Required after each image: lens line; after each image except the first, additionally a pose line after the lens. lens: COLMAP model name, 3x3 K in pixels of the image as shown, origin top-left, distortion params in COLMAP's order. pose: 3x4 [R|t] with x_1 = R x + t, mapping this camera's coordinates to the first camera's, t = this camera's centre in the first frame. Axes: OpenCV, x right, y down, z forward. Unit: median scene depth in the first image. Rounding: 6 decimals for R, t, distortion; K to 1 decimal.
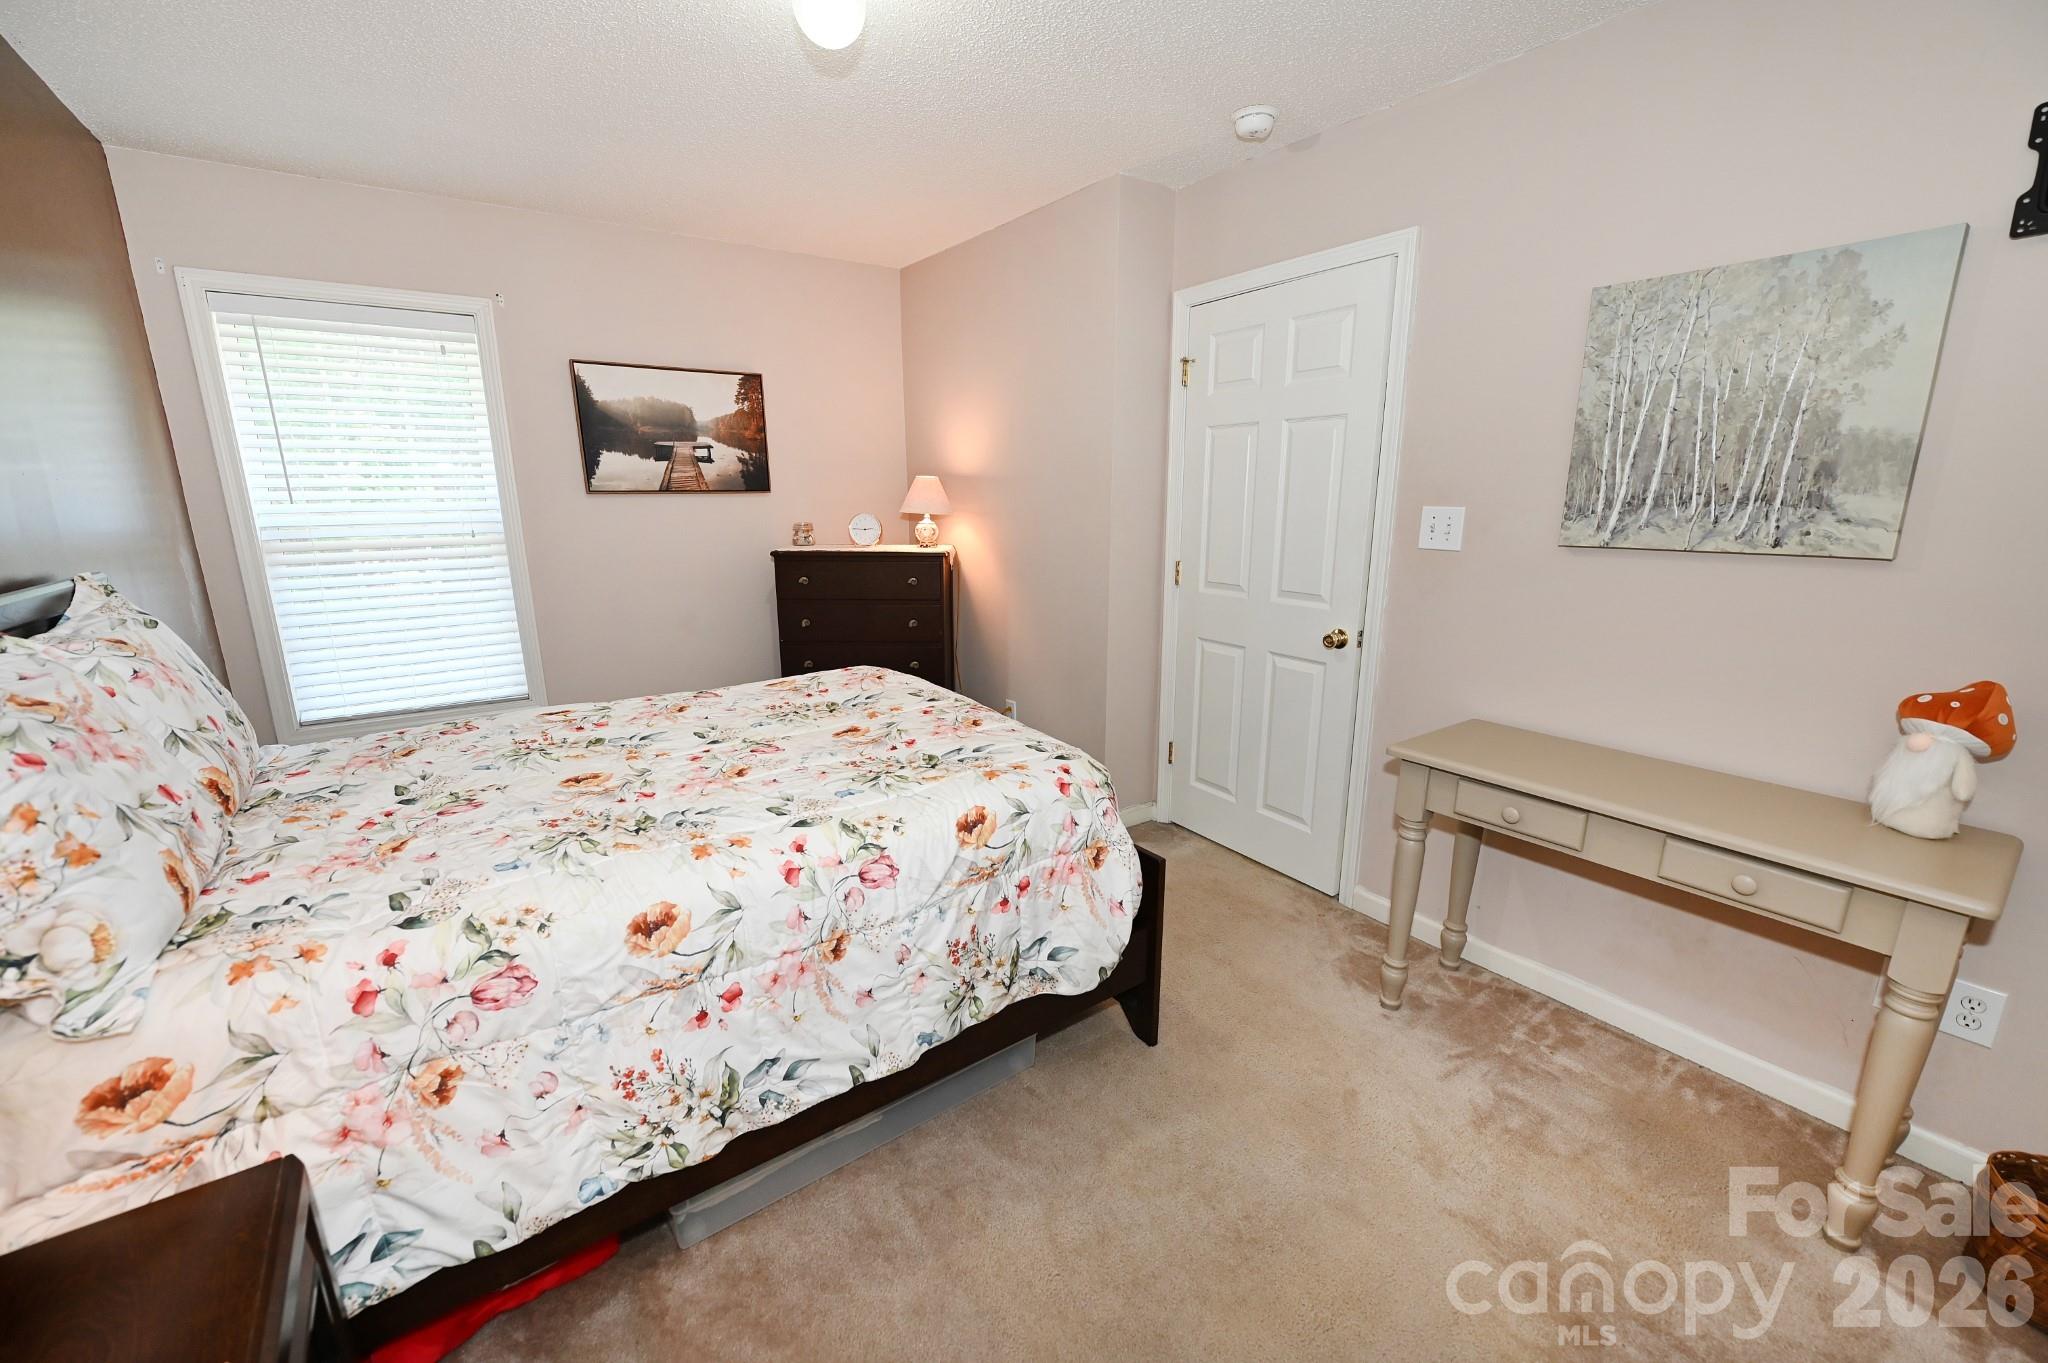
lens RADIAL K [[822.4, 0, 1033.2], [0, 822.4, 690.9], [0, 0, 1]] dist [-0.009276, -0.000862]
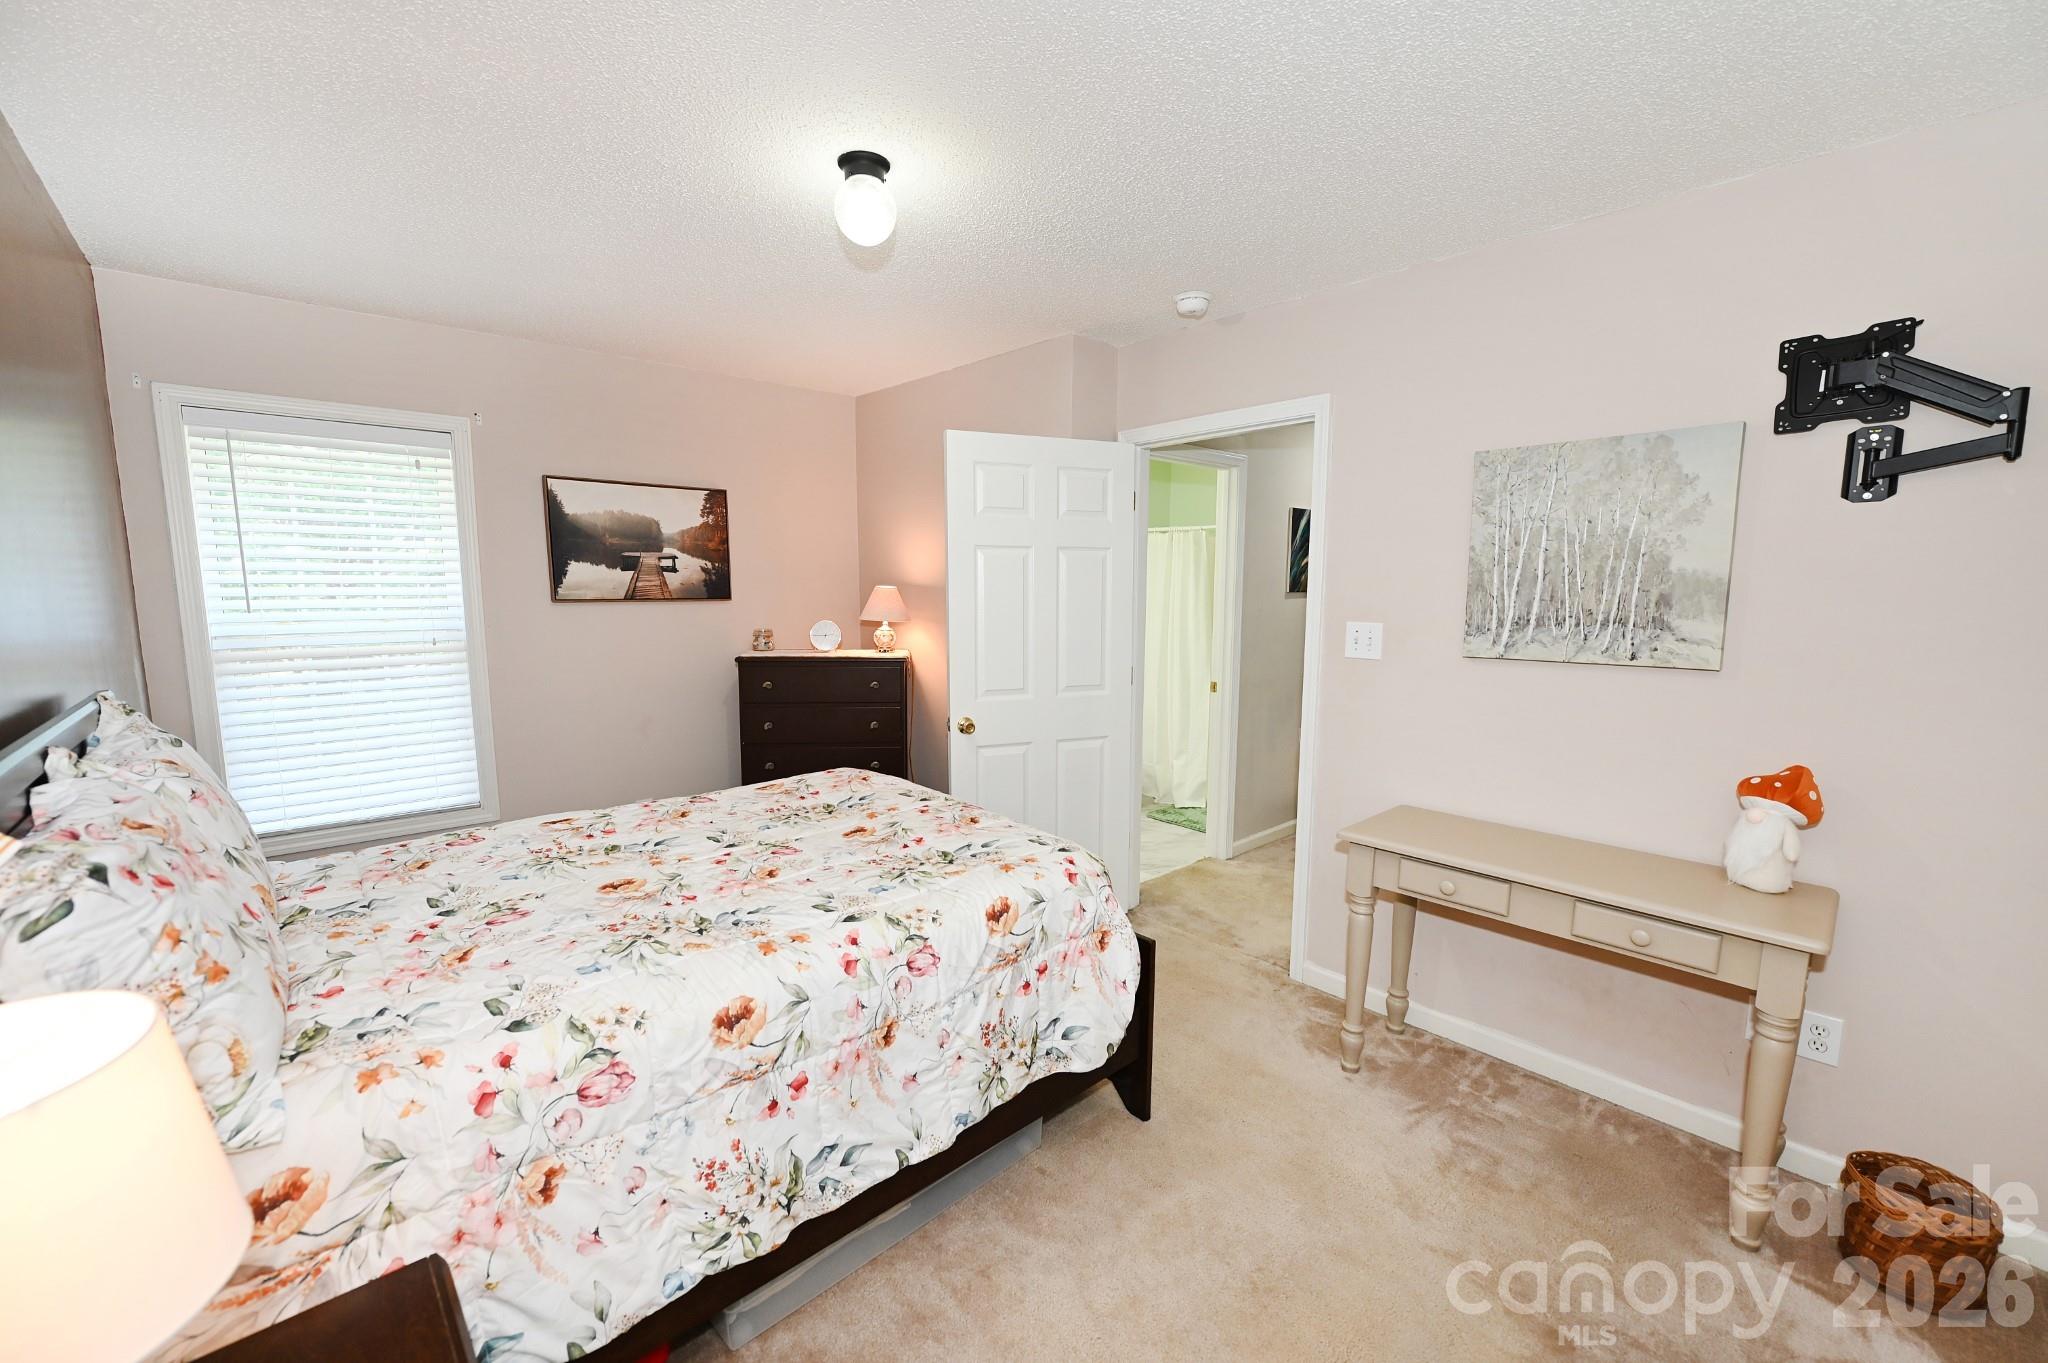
lens RADIAL K [[822.4, 0, 1033.2], [0, 822.4, 690.9], [0, 0, 1]] dist [-0.009276, -0.000862]
pose [[0.992795, -0.008557, 0.119523, -0.157490], [0.021863, 0.993640, -0.110463, -0.012056], [-0.117817, 0.112280, 0.986667, -0.127254]]
